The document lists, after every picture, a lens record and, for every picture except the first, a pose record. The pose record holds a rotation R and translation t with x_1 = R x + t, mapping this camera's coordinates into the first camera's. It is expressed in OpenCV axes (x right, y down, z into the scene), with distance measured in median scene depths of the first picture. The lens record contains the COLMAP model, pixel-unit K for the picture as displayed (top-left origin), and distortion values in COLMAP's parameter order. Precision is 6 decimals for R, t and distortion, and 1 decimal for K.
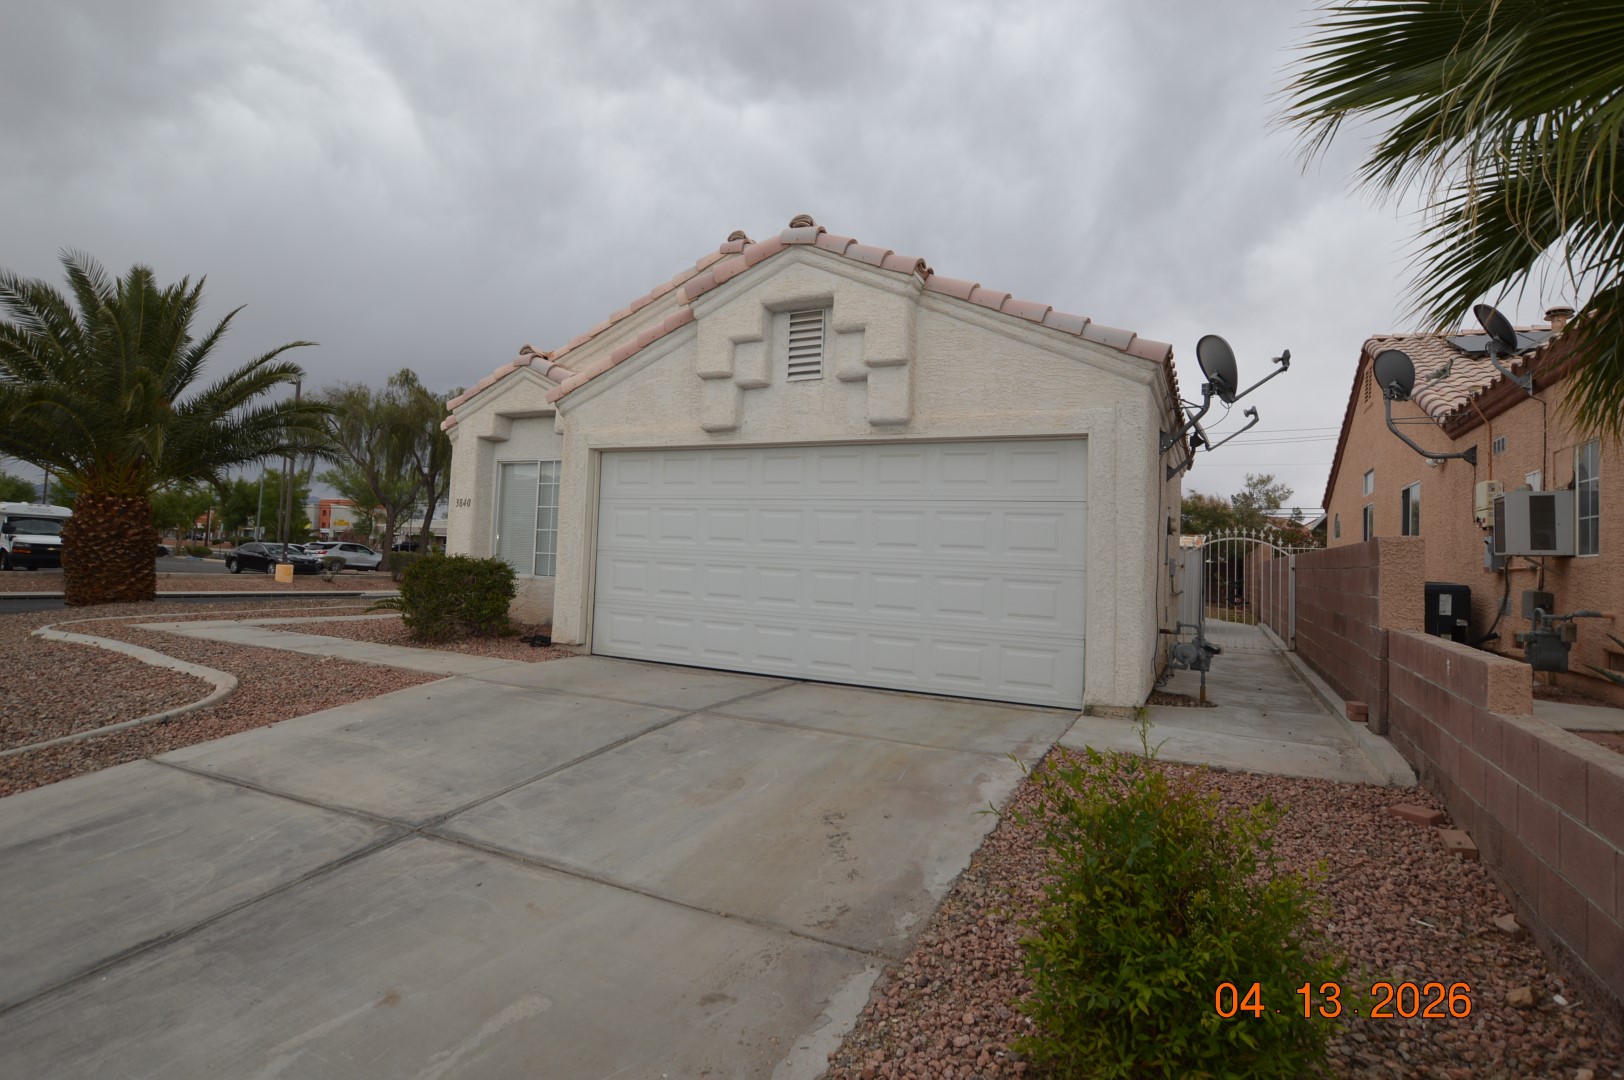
lens RADIAL K [[814.5, 0, 812.0], [0, 814.5, 540.0], [0, 0, 1]] dist [-0.018254, 0.000140]
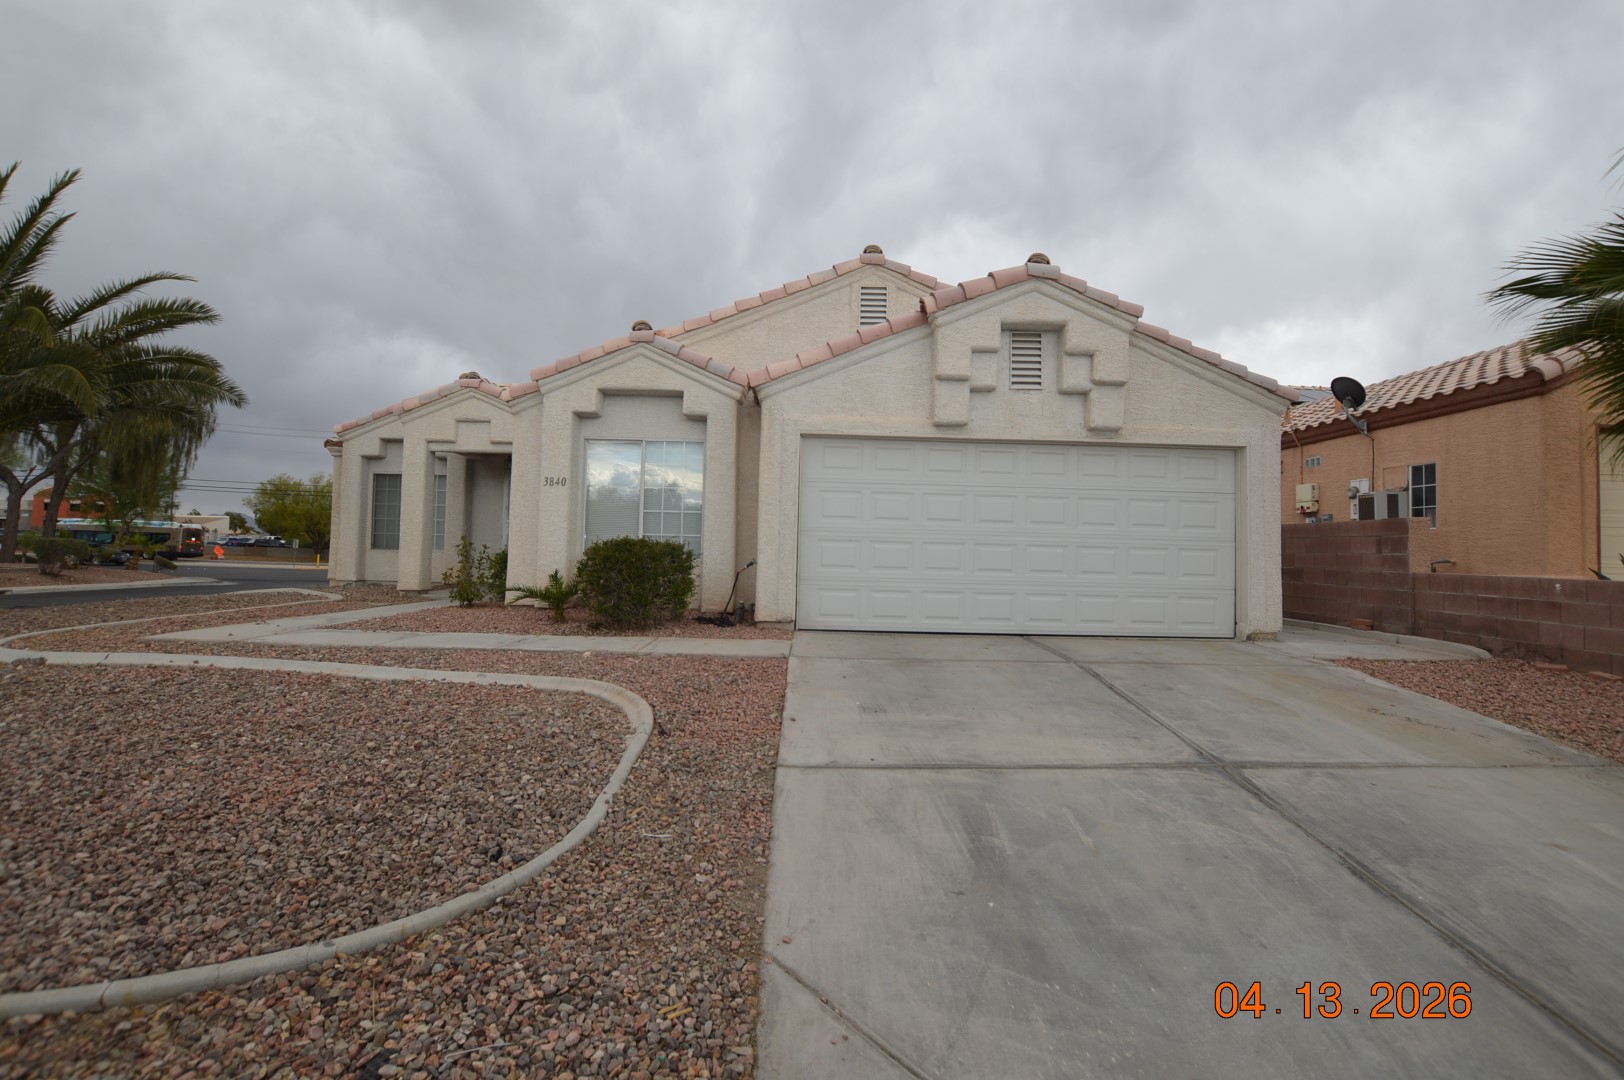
lens RADIAL K [[721.2, 0, 812.0], [0, 721.2, 540.0], [0, 0, 1]] dist [-0.030164, 0.000444]
pose [[0.889329, -0.015010, 0.457021, -0.784583], [0.002208, 0.999590, 0.028533, -0.002260], [-0.457262, -0.024366, 0.888998, 0.186494]]
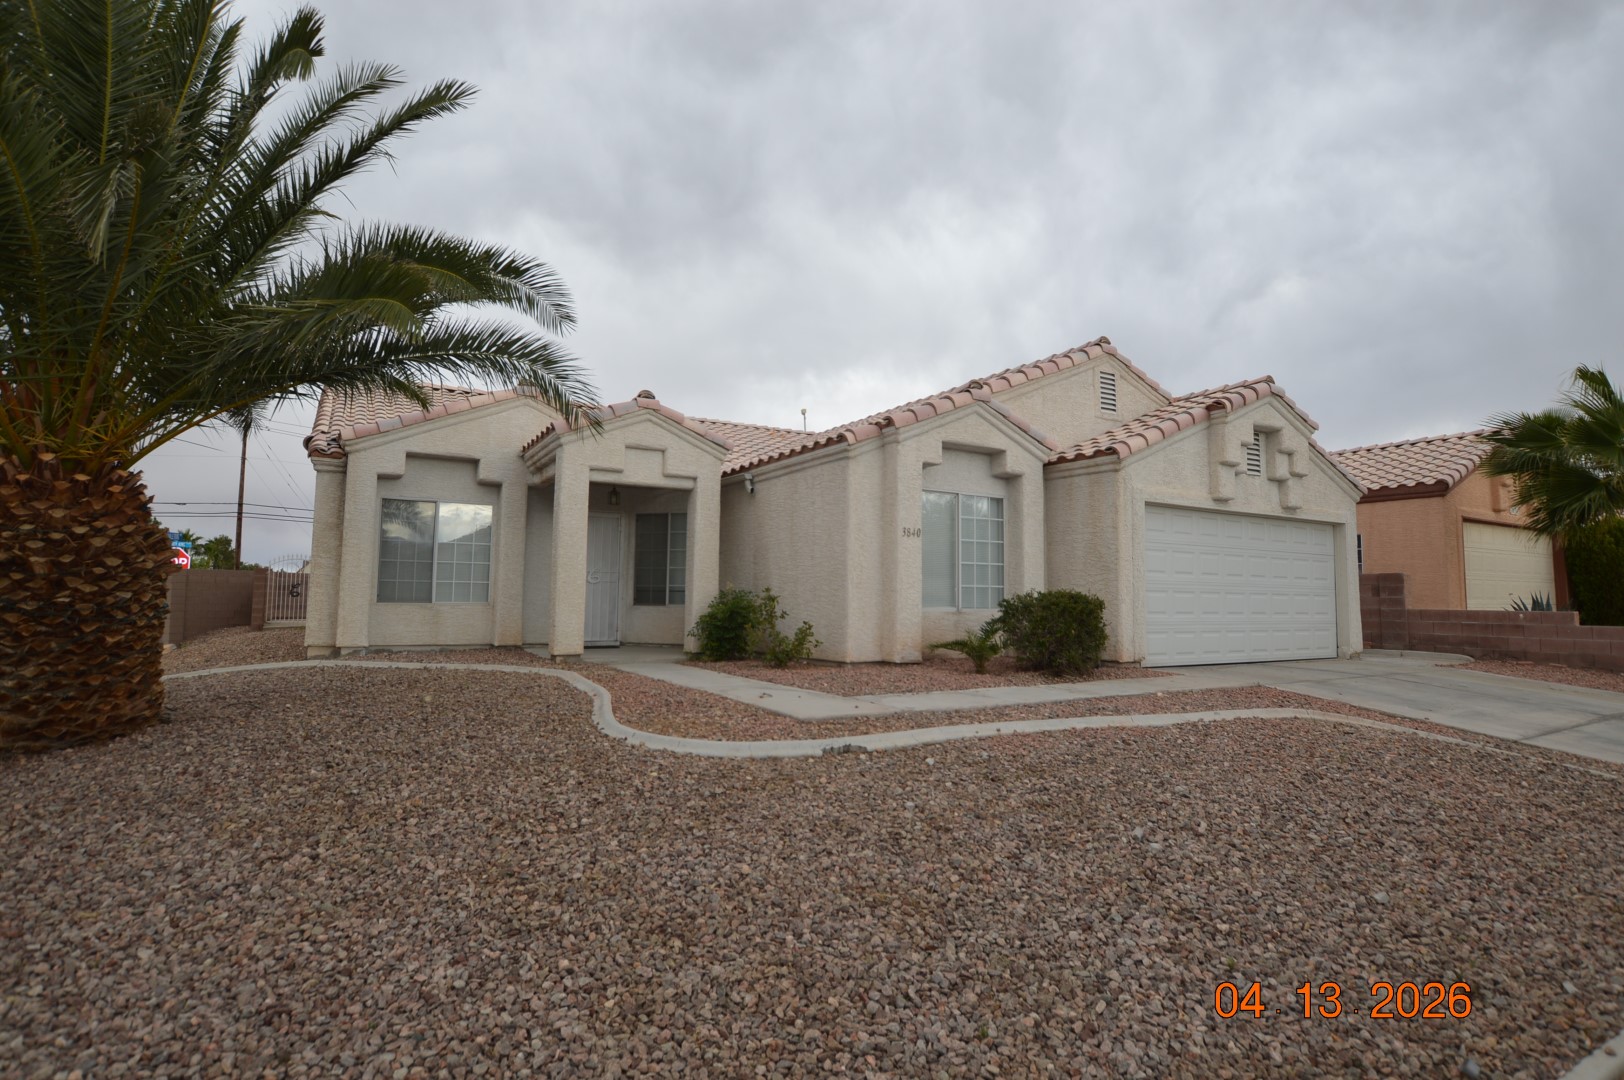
lens RADIAL K [[814.5, 0, 812.0], [0, 814.5, 540.0], [0, 0, 1]] dist [-0.018254, 0.000140]
pose [[0.544645, 0.023852, 0.838328, -1.808711], [-0.012244, 0.999715, -0.020489, -0.024901], [-0.838578, 0.000894, 0.544781, 0.856993]]
